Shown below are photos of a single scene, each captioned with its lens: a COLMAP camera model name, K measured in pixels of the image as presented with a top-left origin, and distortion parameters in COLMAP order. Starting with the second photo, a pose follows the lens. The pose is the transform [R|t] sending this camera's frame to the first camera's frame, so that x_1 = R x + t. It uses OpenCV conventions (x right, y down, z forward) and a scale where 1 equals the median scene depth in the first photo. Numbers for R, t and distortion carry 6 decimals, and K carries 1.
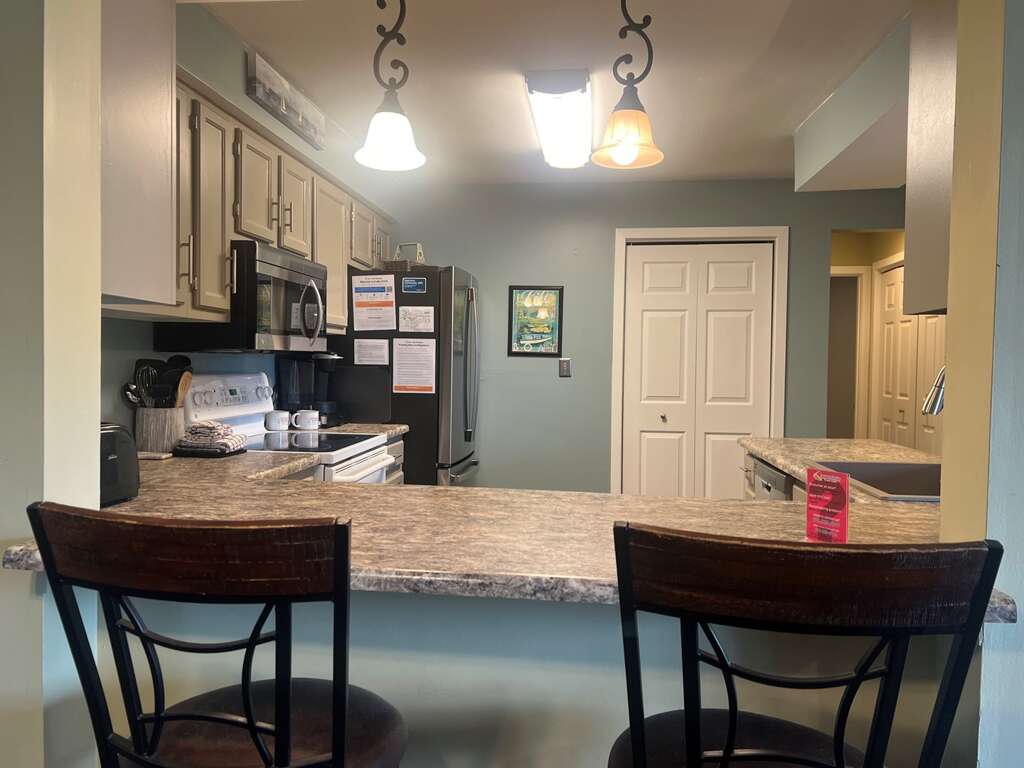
lens RADIAL K [[767.2, 0, 515.2], [0, 767.2, 381.3], [0, 0, 1]] dist [0.042065, -0.043243]
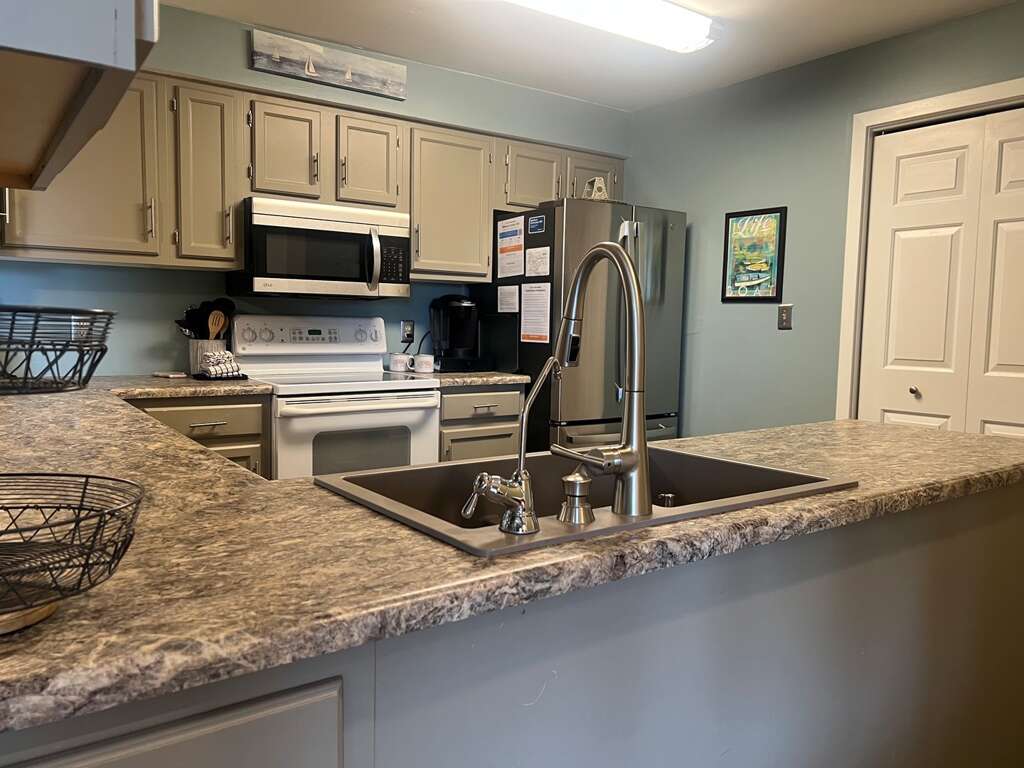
lens RADIAL K [[767.2, 0, 505.1], [0, 767.2, 393.3], [0, 0, 1]] dist [0.042065, -0.043243]
pose [[0.649198, 0.068345, -0.757543, 0.465847], [-0.025123, 0.997338, 0.068449, 0.012215], [0.760204, -0.025406, 0.649187, 0.306694]]
